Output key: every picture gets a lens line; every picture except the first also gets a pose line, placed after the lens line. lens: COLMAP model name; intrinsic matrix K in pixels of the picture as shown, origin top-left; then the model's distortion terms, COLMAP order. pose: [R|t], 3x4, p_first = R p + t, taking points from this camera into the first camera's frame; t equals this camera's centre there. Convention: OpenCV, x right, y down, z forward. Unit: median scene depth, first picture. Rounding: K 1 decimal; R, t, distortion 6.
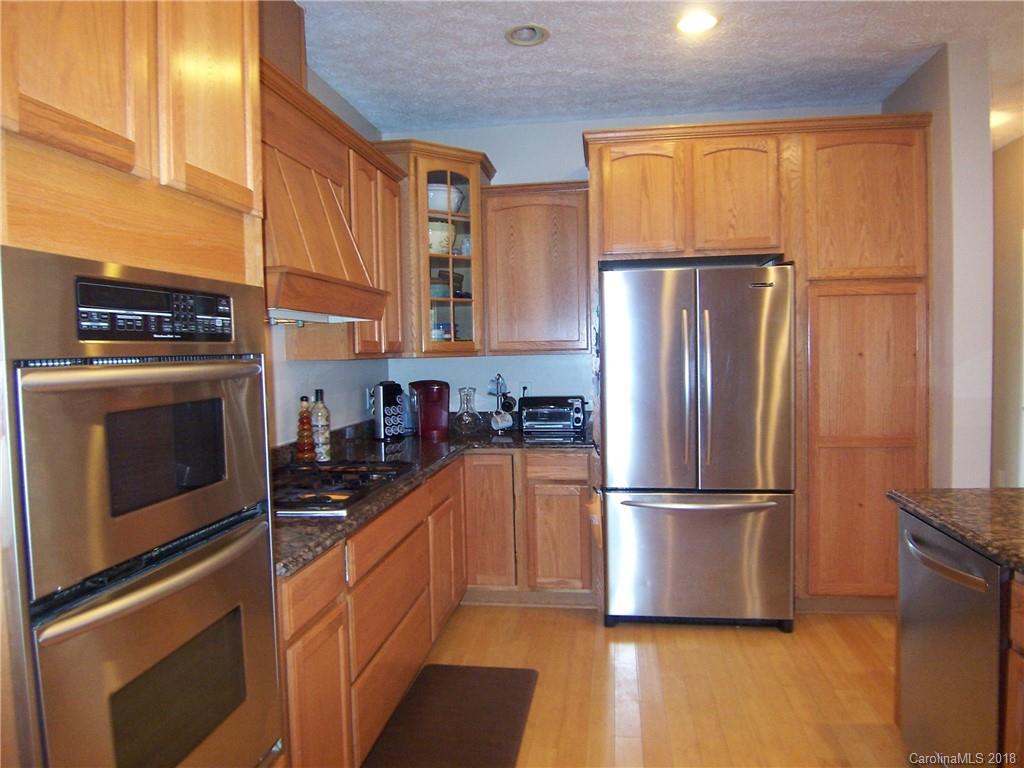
lens RADIAL K [[687.0, 0, 514.0], [0, 687.0, 378.7], [0, 0, 1]] dist [-0.048811, -0.010135]
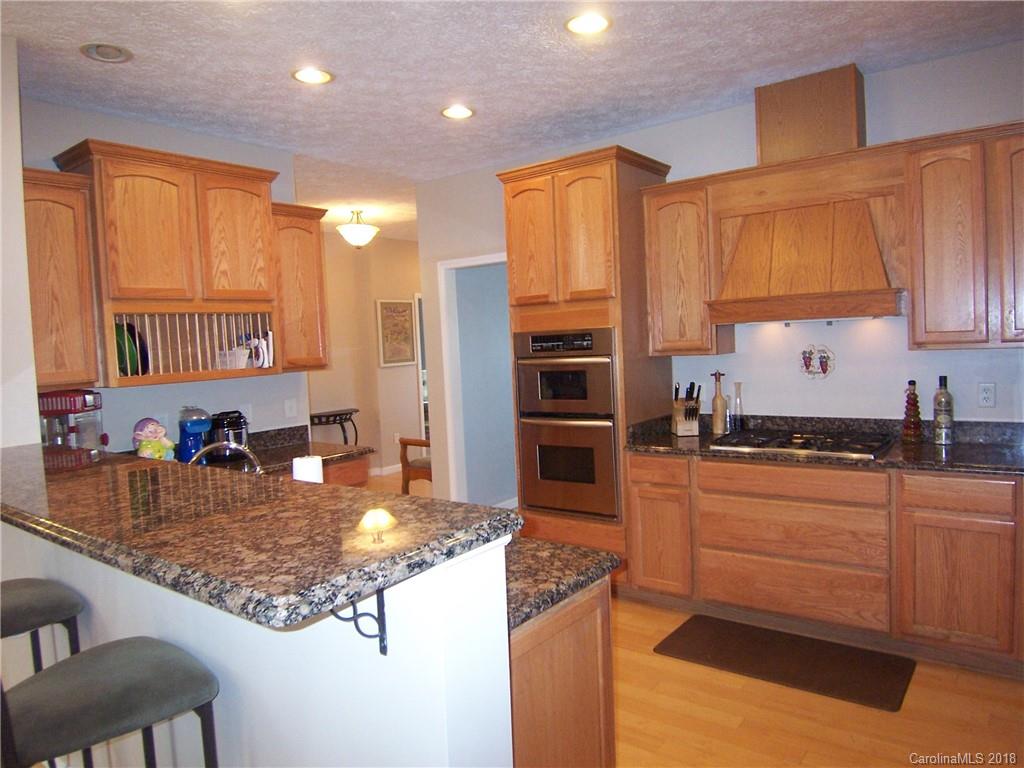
lens RADIAL K [[687.0, 0, 512.2], [0, 687.0, 379.4], [0, 0, 1]] dist [-0.048811, -0.010135]
pose [[-0.505300, 0.095665, -0.857625, 0.914093], [0.023421, 0.994990, 0.097188, -0.092970], [0.862626, 0.029023, -0.505009, 0.927247]]
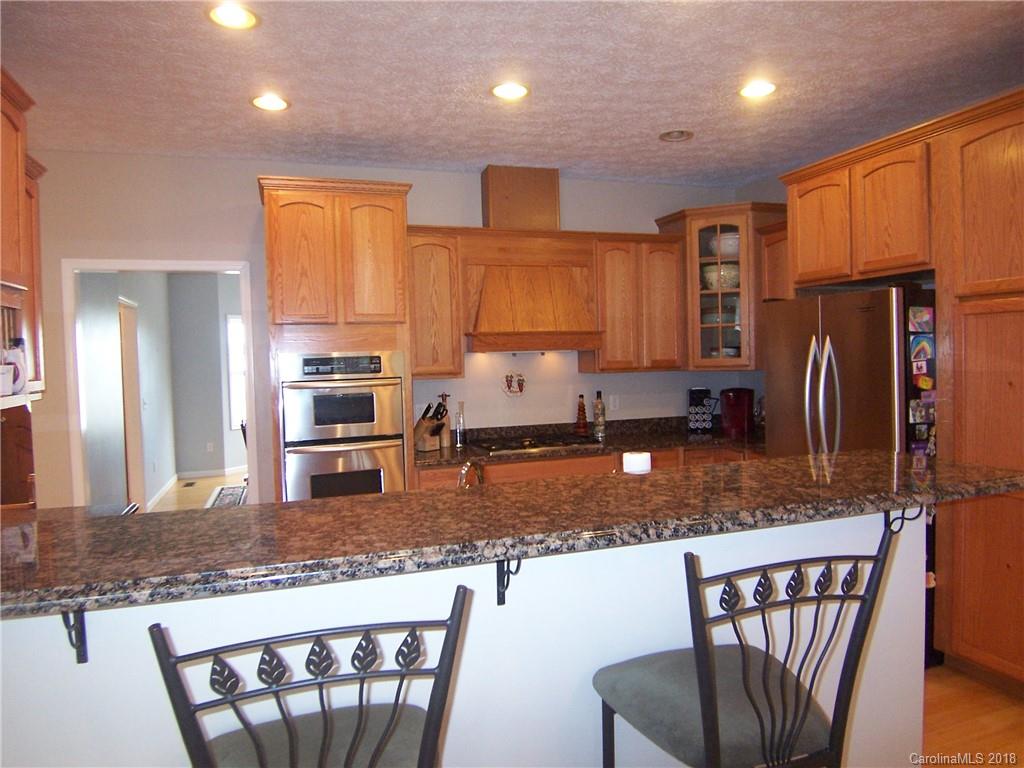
lens RADIAL K [[687.0, 0, 513.7], [0, 687.0, 388.1], [0, 0, 1]] dist [-0.048811, -0.010135]
pose [[0.450947, 0.051343, -0.891073, 1.014731], [-0.021194, 0.998679, 0.046817, -0.059663], [0.892299, -0.002226, 0.451439, 0.102970]]
